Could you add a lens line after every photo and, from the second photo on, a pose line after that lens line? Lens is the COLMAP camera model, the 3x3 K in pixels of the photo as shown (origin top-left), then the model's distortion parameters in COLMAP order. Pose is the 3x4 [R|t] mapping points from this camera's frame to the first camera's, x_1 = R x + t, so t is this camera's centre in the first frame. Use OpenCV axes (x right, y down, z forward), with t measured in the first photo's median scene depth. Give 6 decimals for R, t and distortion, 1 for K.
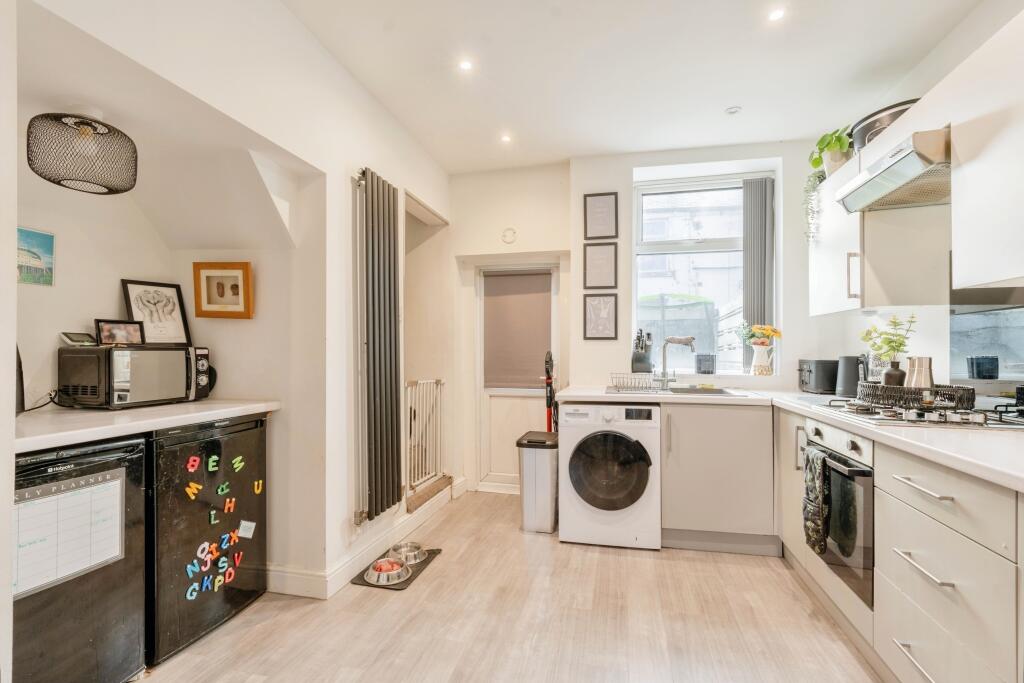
lens RADIAL K [[484.8, 0, 510.4], [0, 484.8, 354.9], [0, 0, 1]] dist [-0.020156, 0.003163]
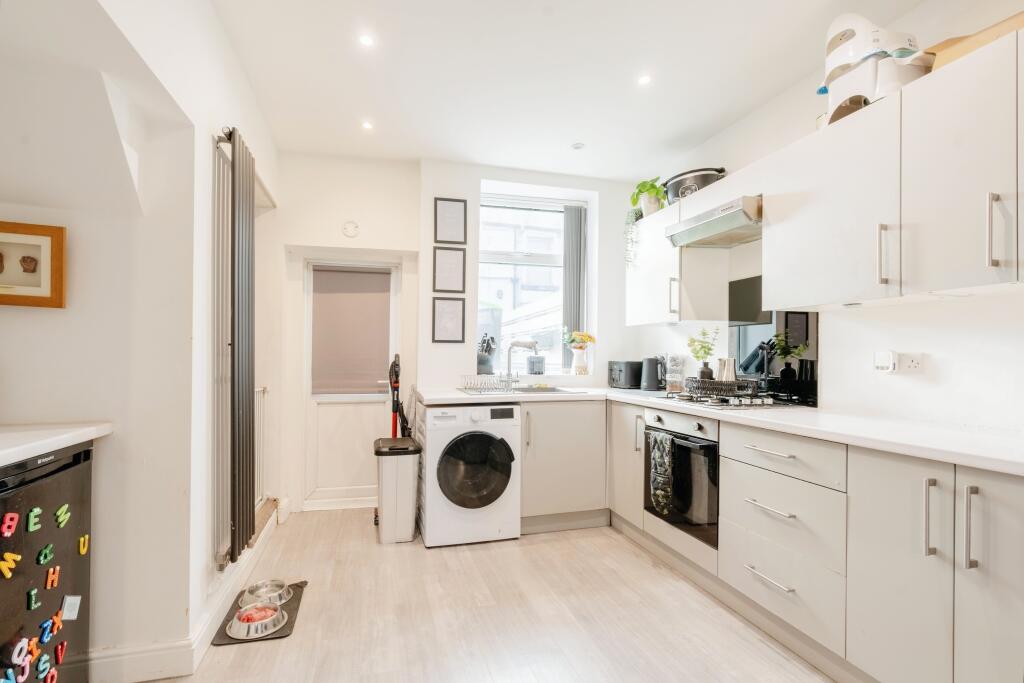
lens RADIAL K [[484.8, 0, 510.4], [0, 484.8, 354.9], [0, 0, 1]] dist [-0.020156, 0.003163]
pose [[0.876781, -0.000187, 0.480889, -0.239274], [0.002538, 0.999988, -0.004238, -0.001343], [-0.480883, 0.004936, 0.876771, 0.059954]]
